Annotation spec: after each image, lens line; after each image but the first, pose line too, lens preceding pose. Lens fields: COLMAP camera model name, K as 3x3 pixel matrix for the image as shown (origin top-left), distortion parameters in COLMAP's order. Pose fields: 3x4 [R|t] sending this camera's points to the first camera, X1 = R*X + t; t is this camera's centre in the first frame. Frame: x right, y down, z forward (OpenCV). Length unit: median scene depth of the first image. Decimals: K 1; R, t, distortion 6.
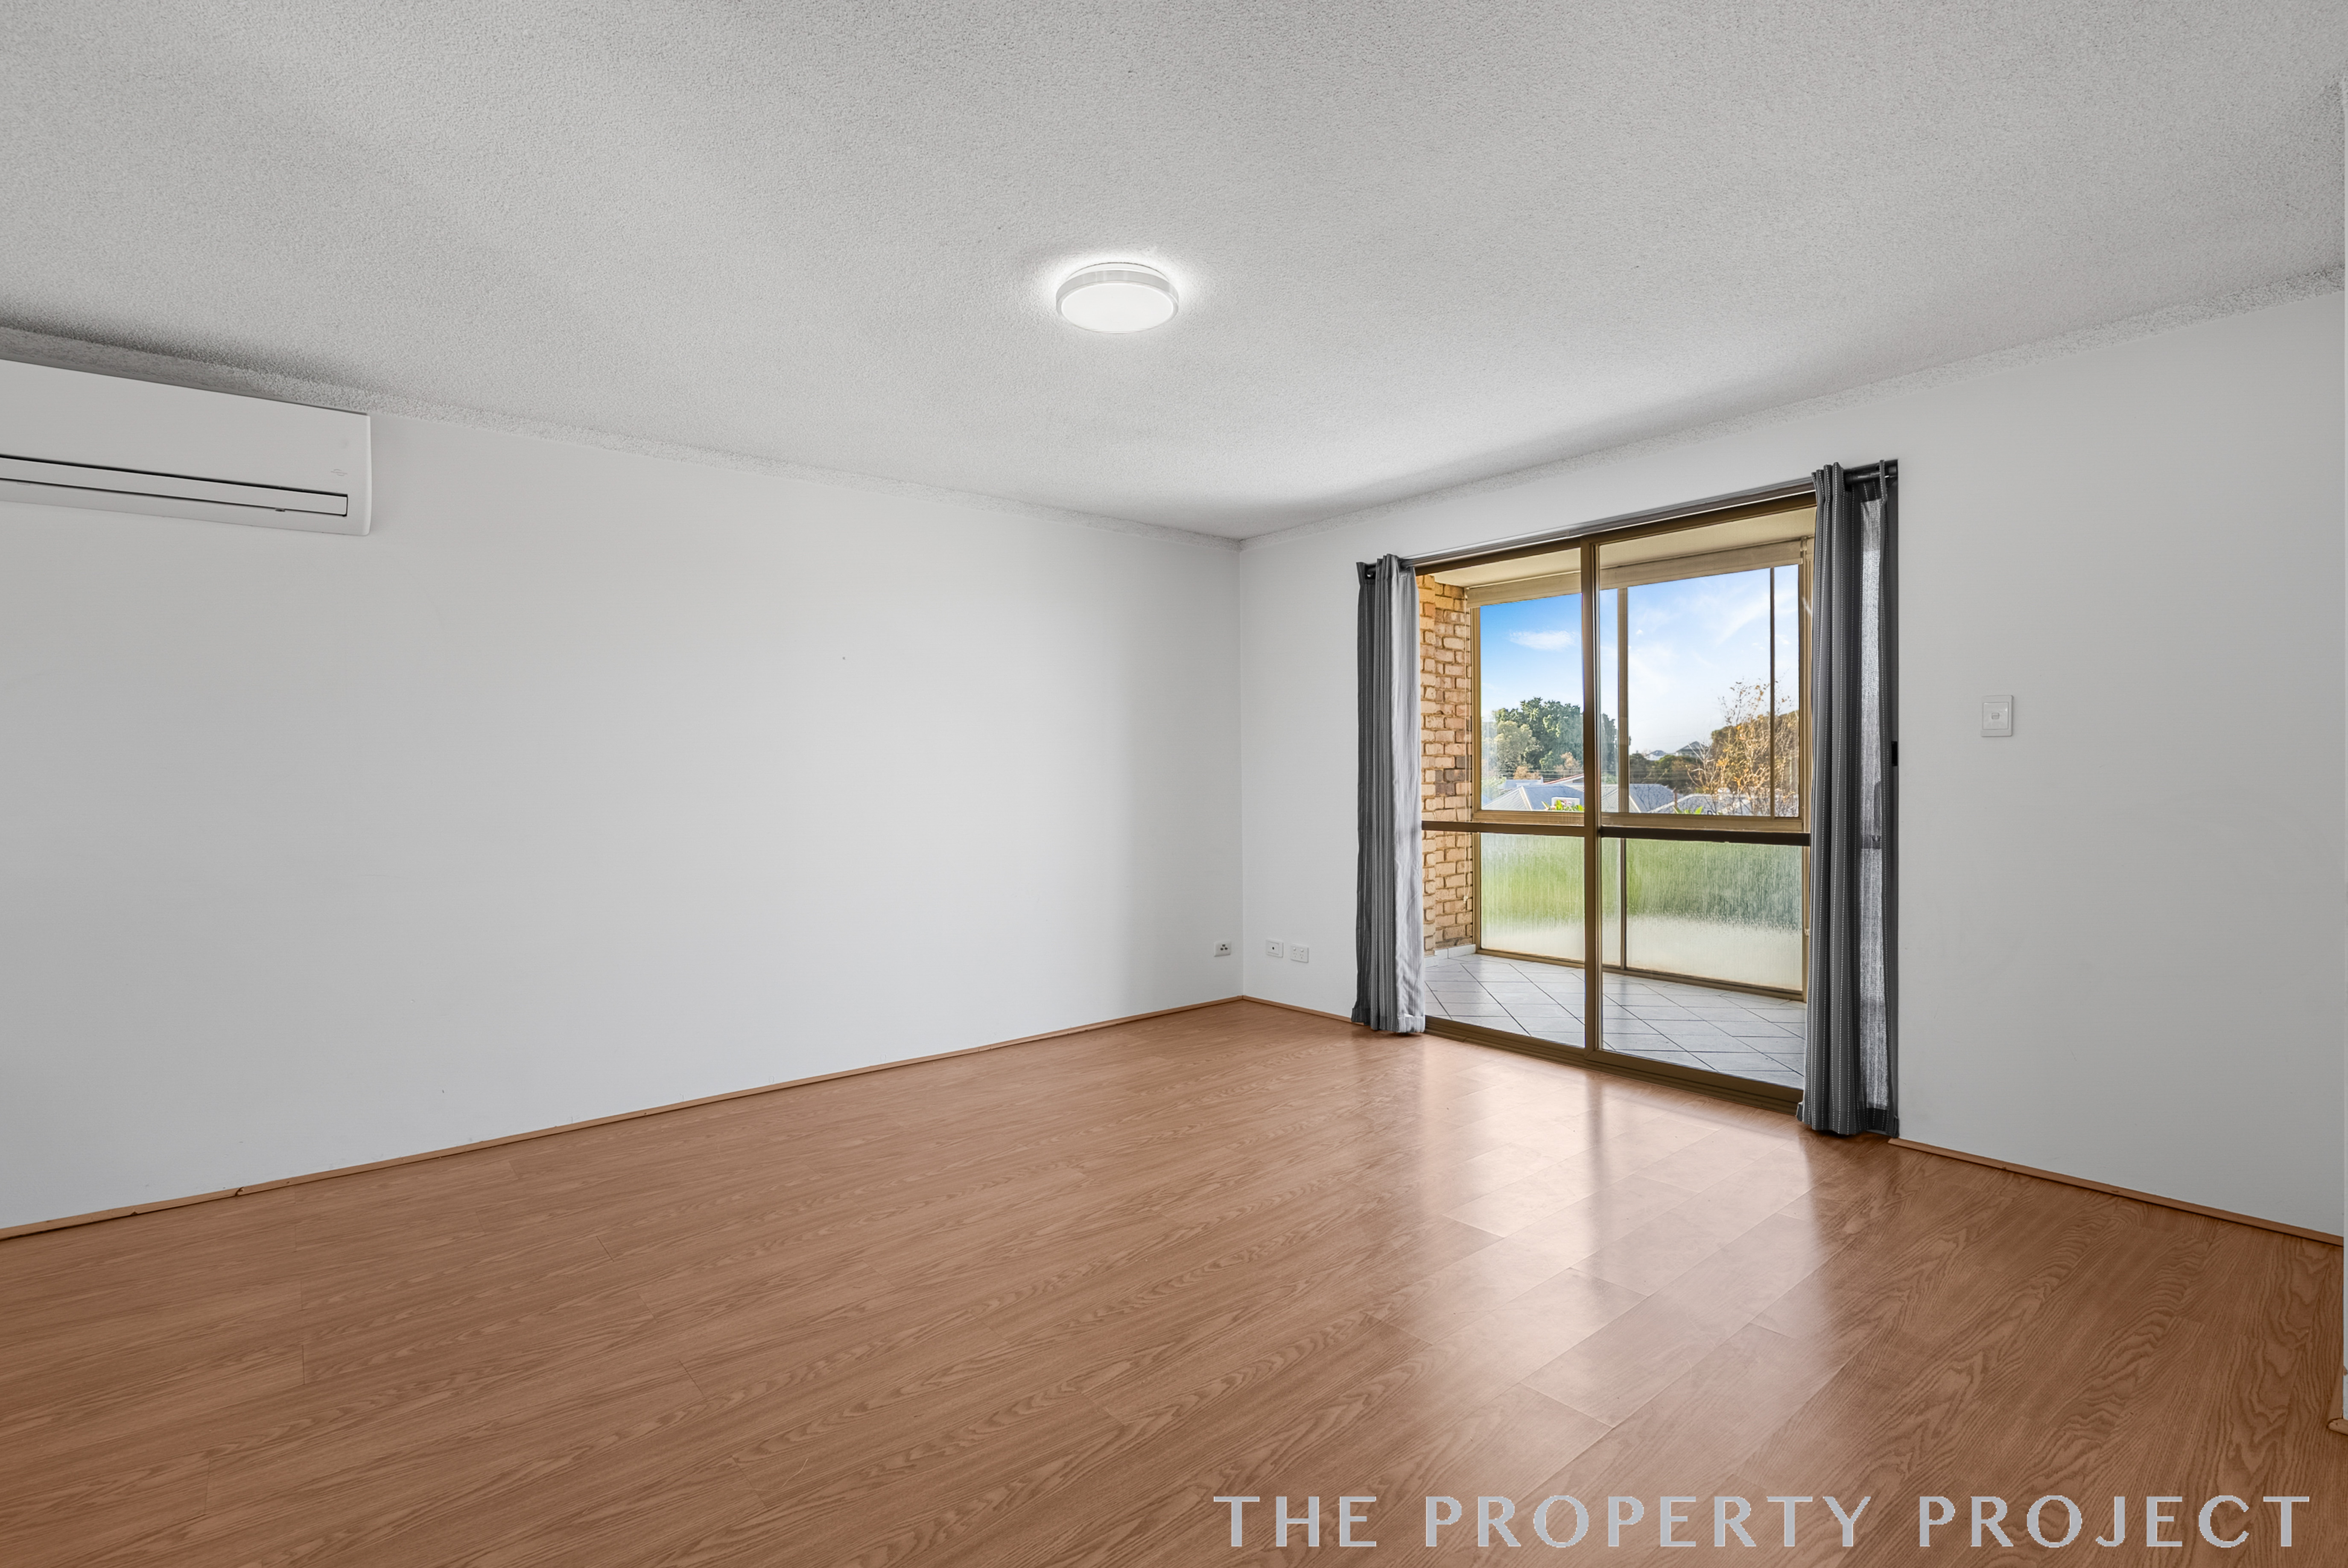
lens RADIAL K [[1081.5, 0, 1172.7], [0, 1081.5, 781.0], [0, 0, 1]] dist [-0.003234, 0.000086]
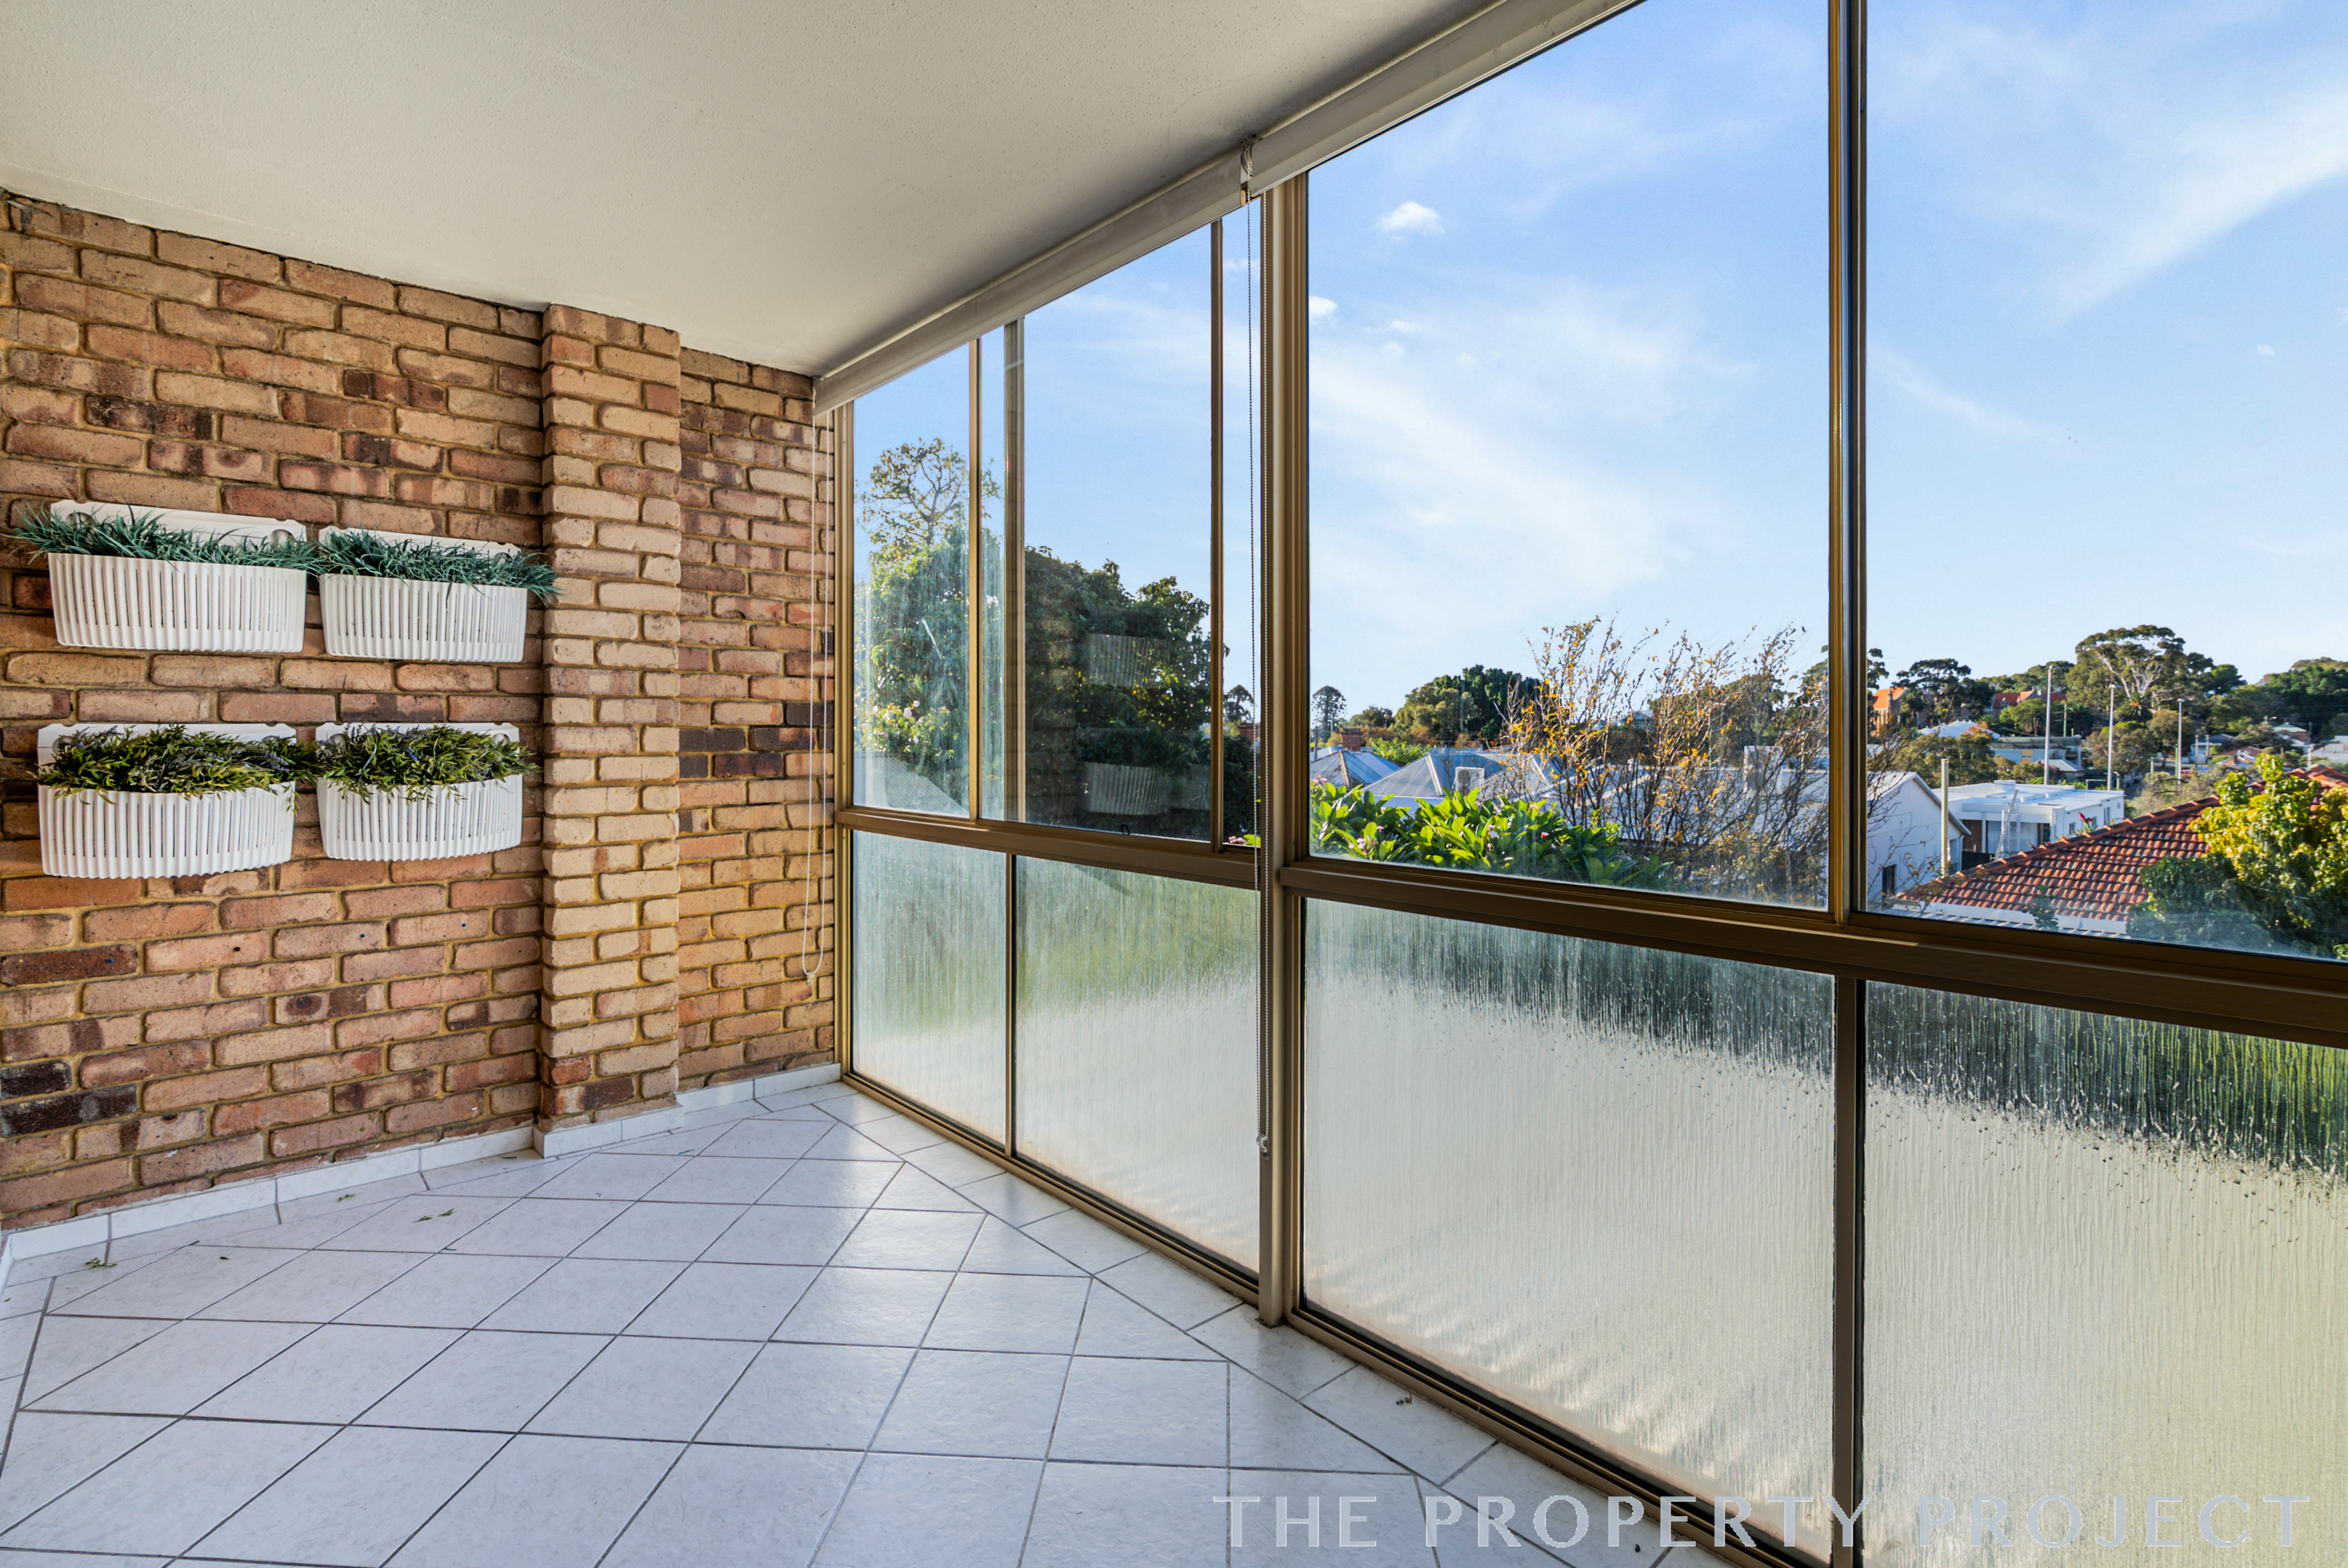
lens RADIAL K [[1081.5, 0, 1148.0], [0, 1081.5, 743.0], [0, 0, 1]] dist [-0.003234, 0.000086]
pose [[0.999781, 0.006297, 0.019969, 0.423016], [-0.006219, 0.999973, -0.003964, -0.002500], [-0.019994, 0.003839, 0.999793, 0.481518]]
